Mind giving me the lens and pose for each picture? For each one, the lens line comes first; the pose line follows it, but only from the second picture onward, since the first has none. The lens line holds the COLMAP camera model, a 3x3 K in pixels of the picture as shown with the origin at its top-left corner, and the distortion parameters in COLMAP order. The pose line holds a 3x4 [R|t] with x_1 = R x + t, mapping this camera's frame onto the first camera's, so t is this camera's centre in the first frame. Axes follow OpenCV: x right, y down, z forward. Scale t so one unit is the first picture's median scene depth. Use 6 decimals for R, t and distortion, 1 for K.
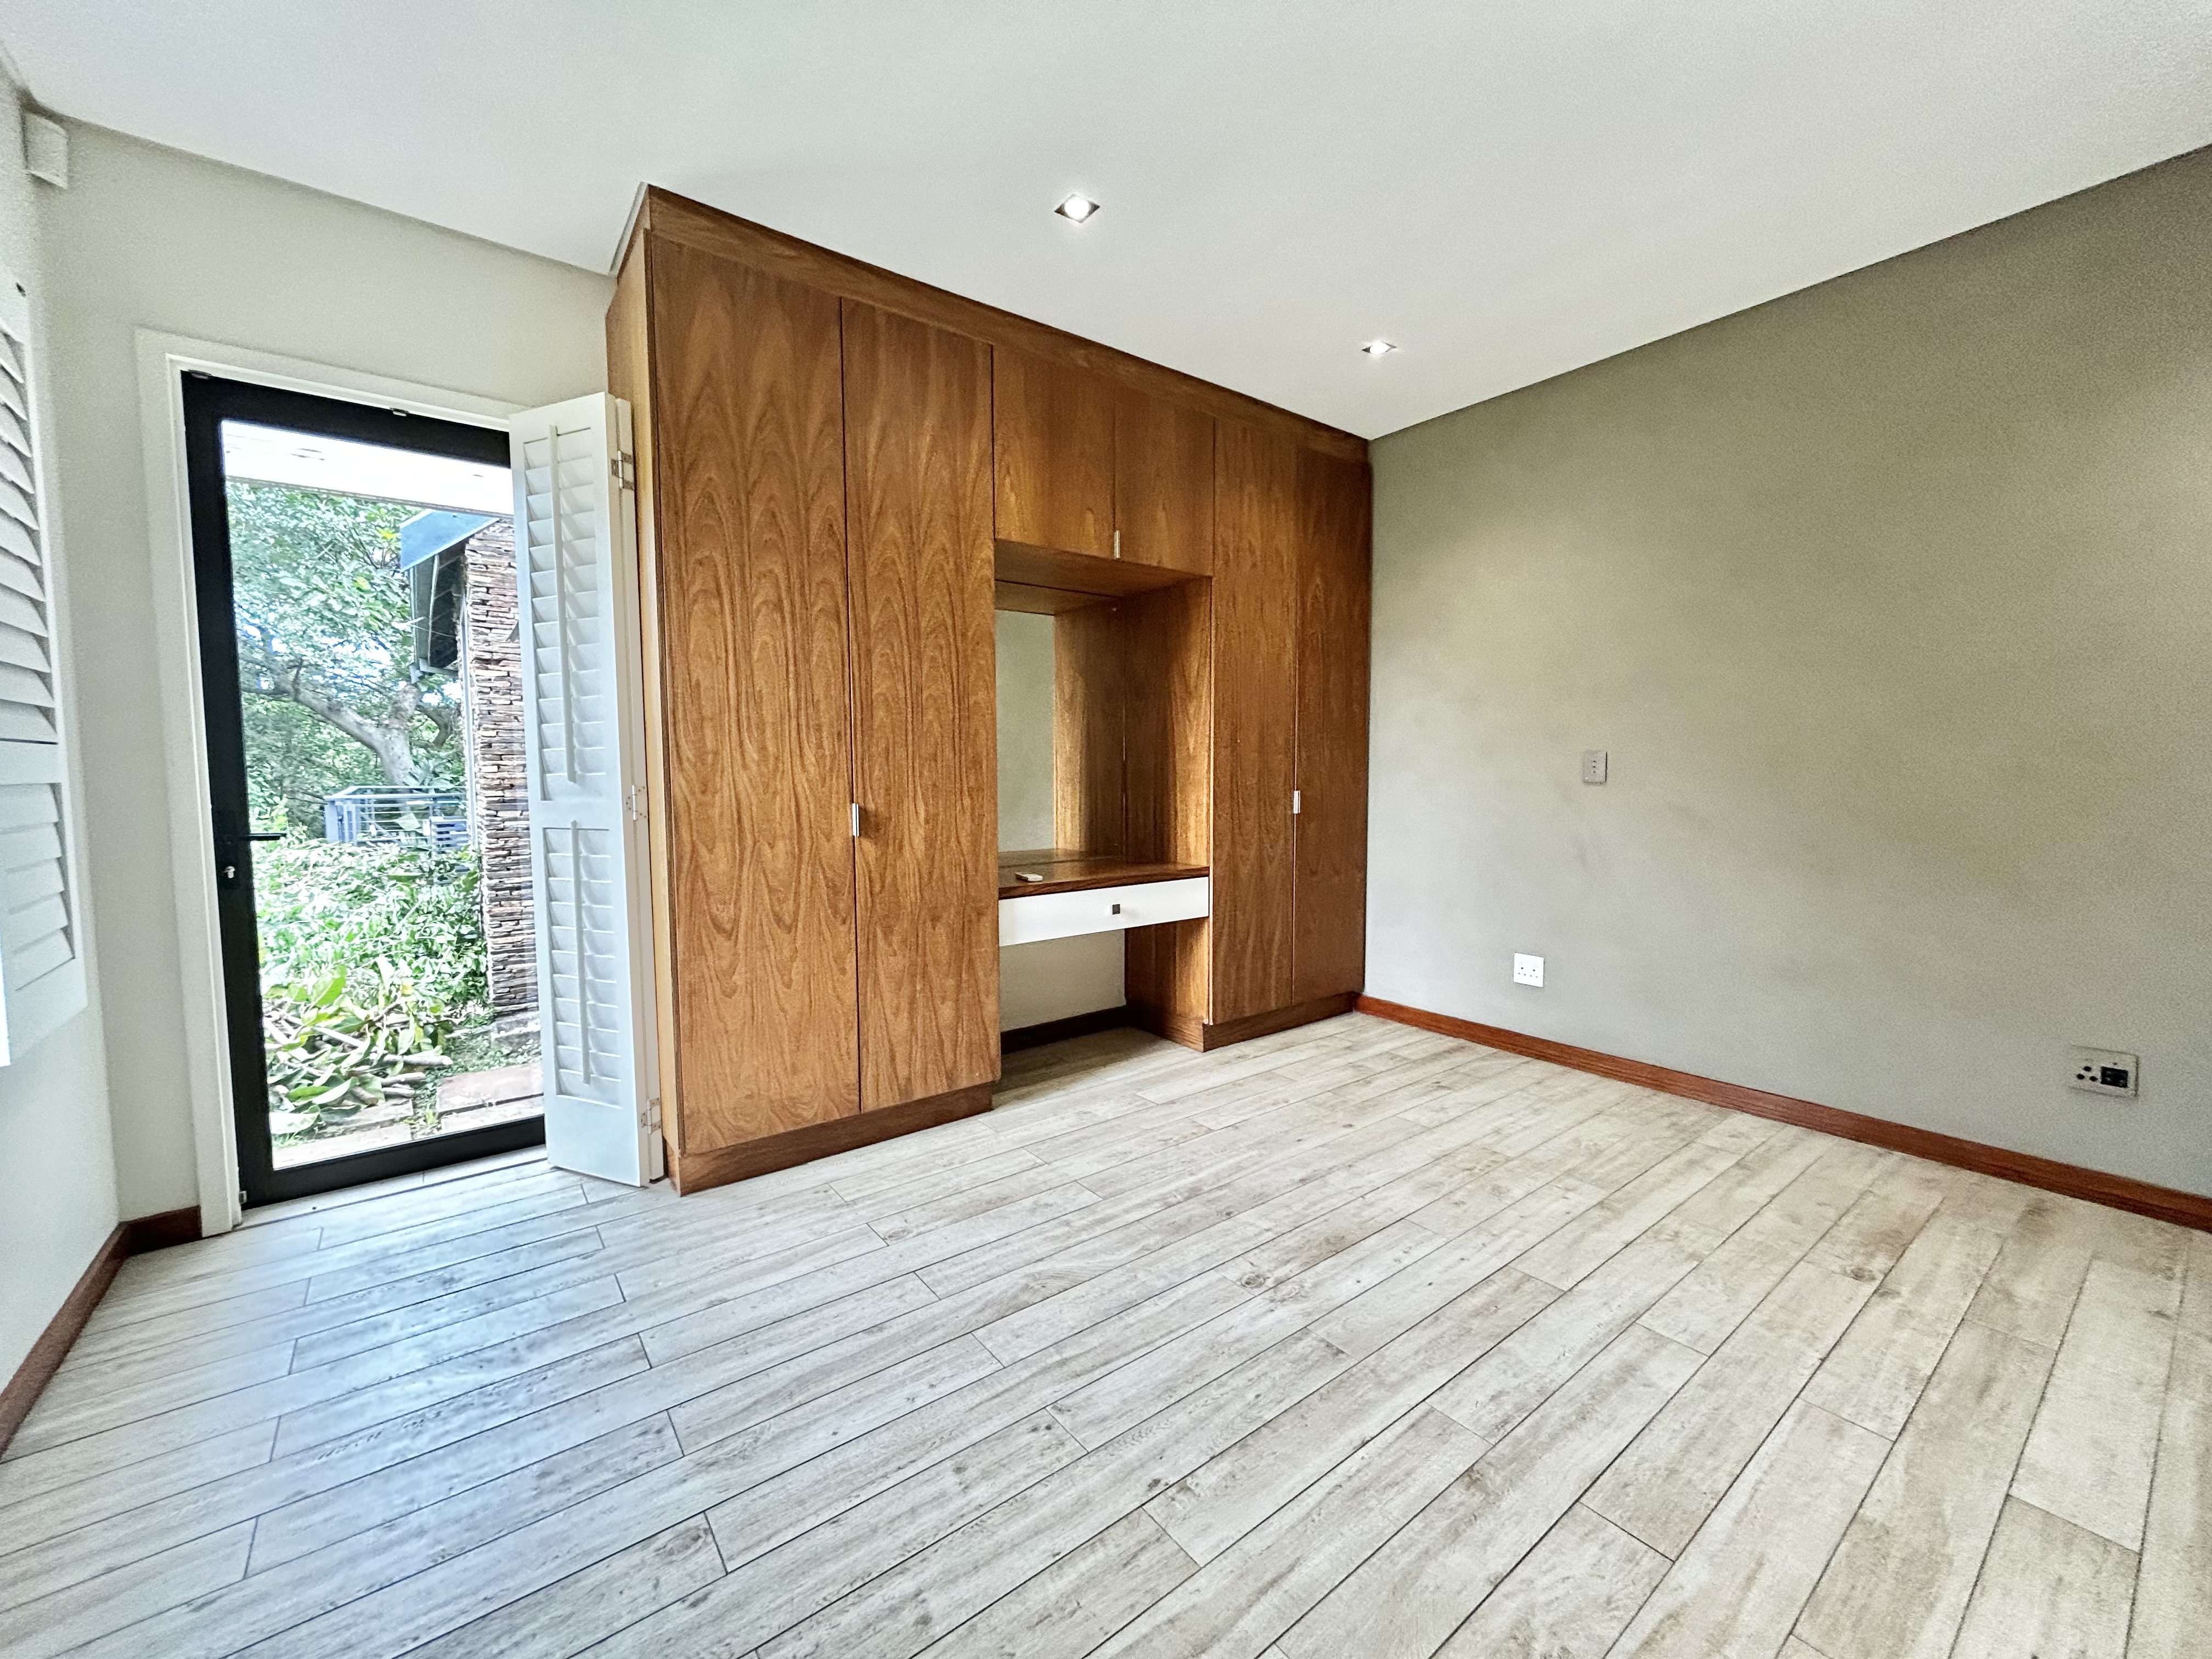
lens RADIAL K [[886.9, 0, 1111.8], [0, 886.9, 829.6], [0, 0, 1]] dist [-0.000287, 0.000228]
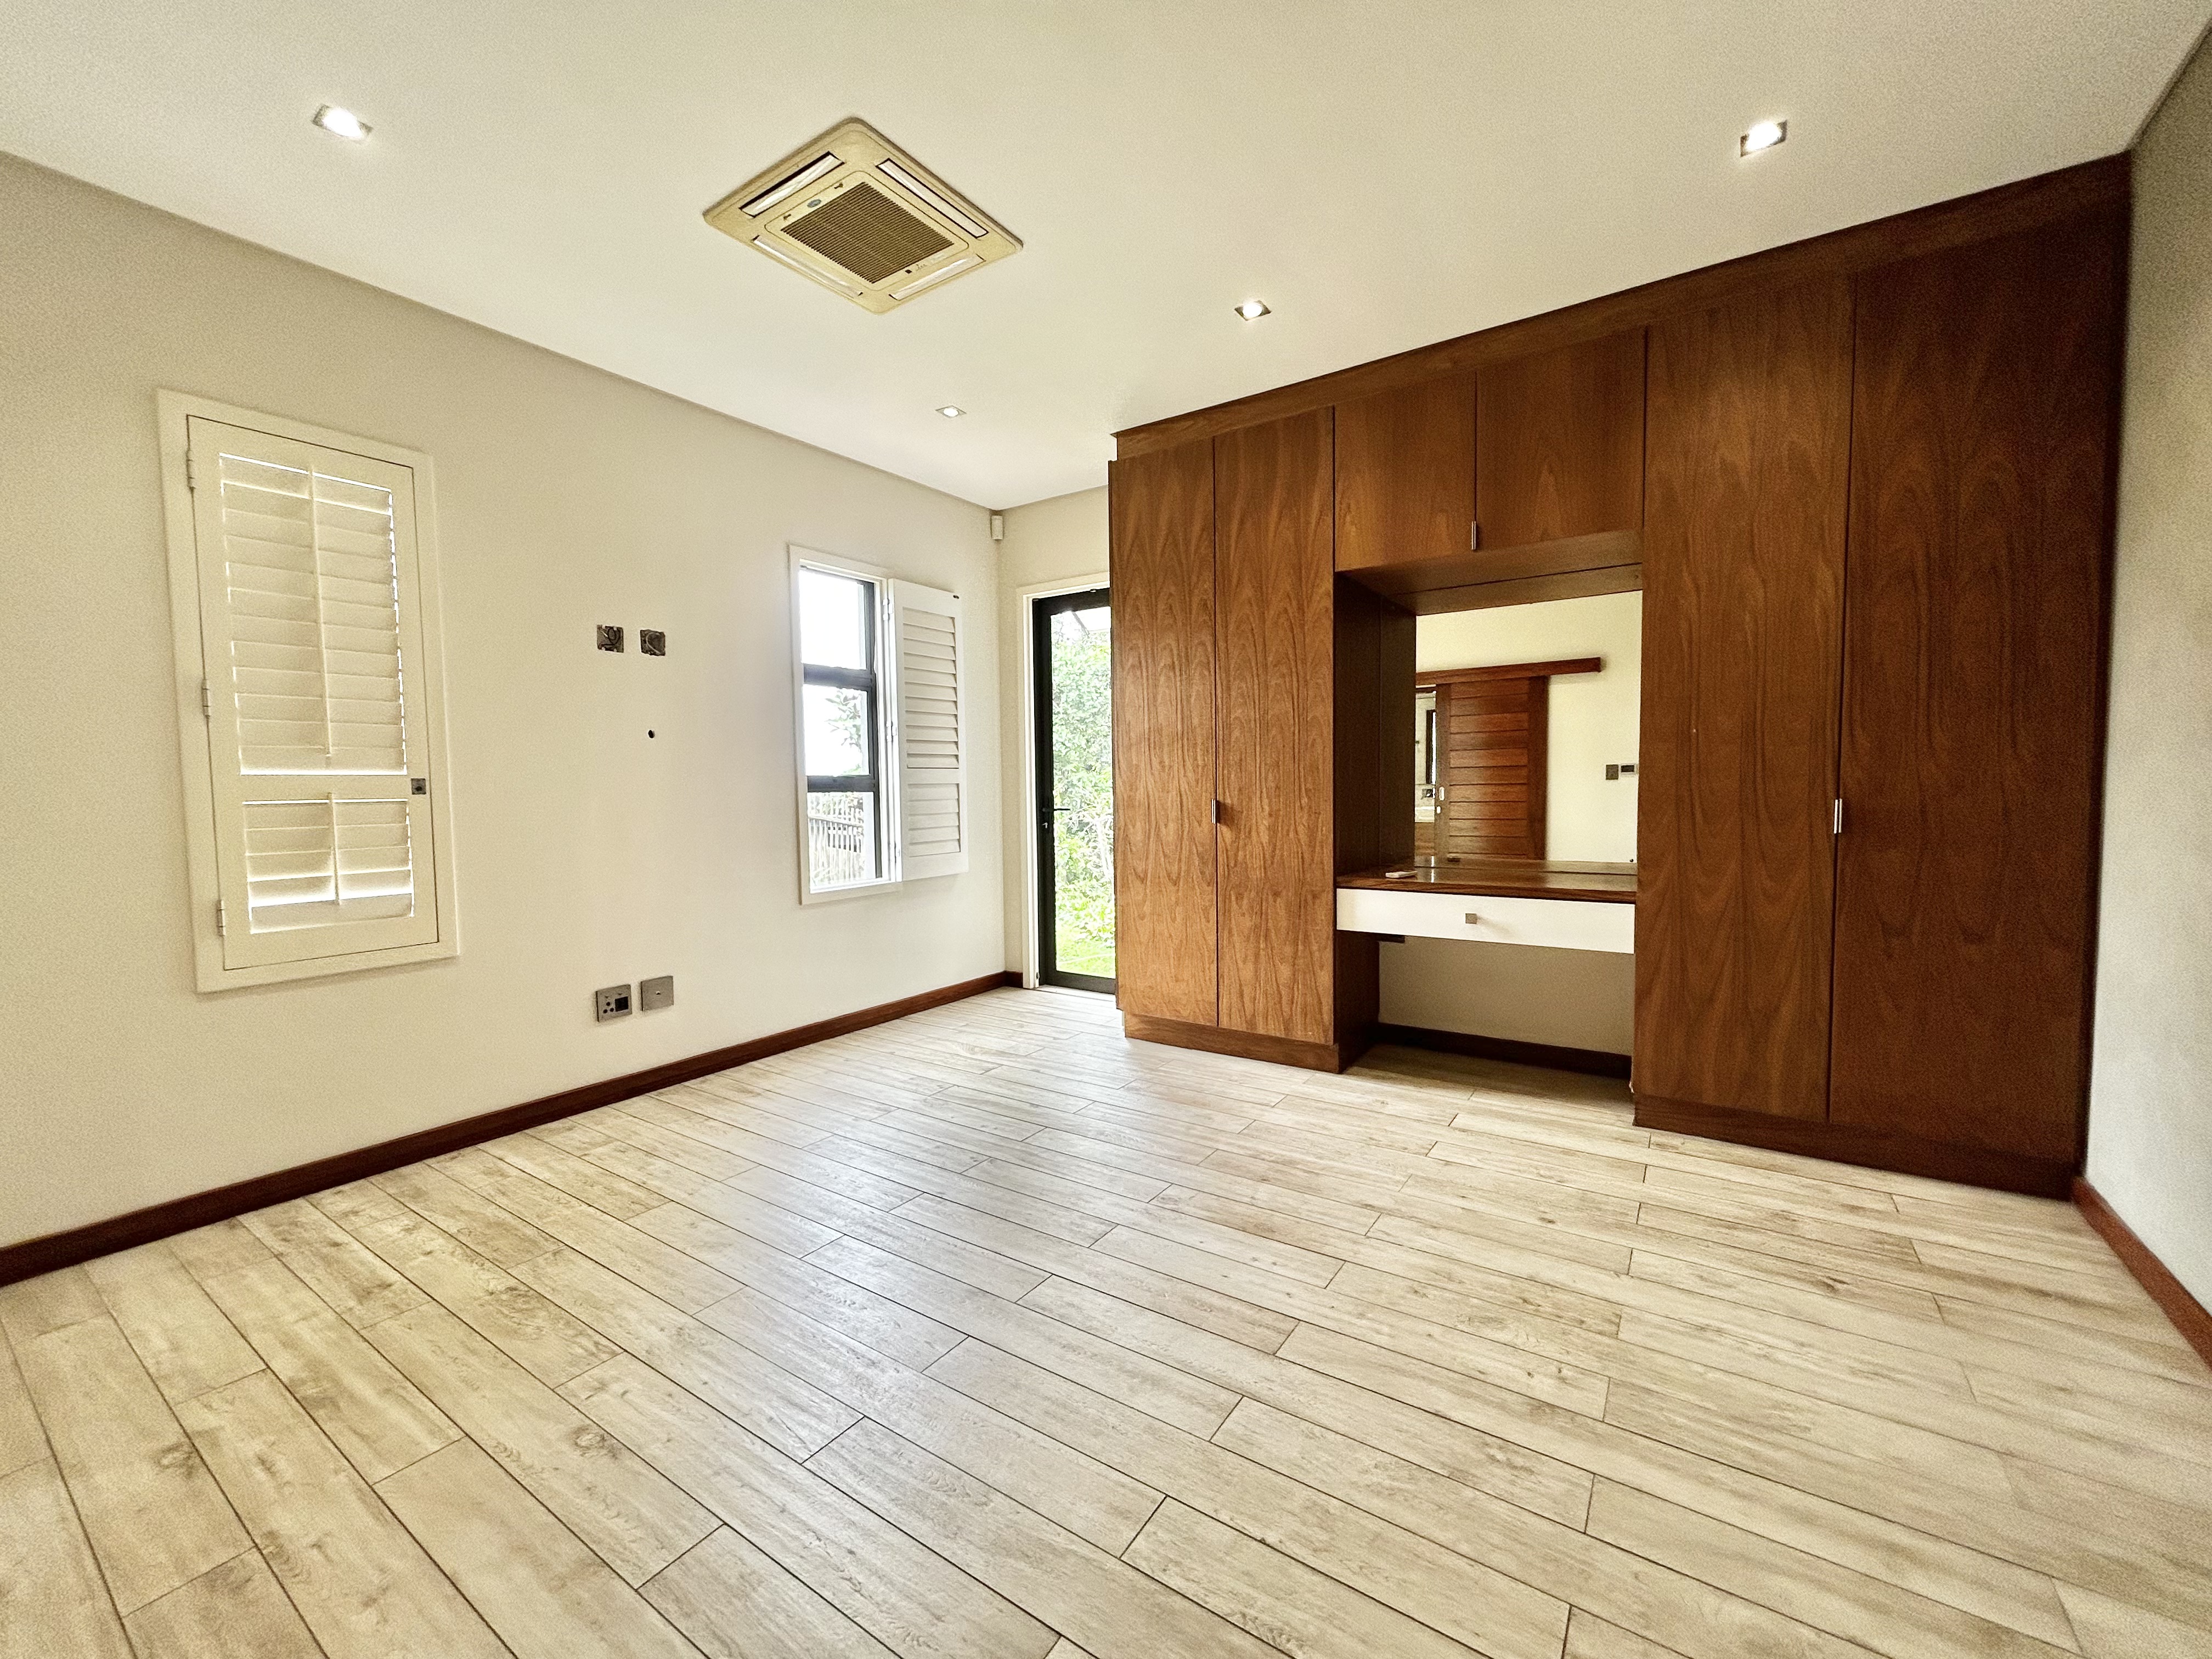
lens RADIAL K [[886.9, 0, 1111.8], [0, 886.9, 829.6], [0, 0, 1]] dist [-0.000287, 0.000228]
pose [[0.321725, 0.050582, -0.945481, 0.946258], [-0.054260, 0.997916, 0.034924, -0.021407], [0.945277, 0.040066, 0.323799, 0.396807]]
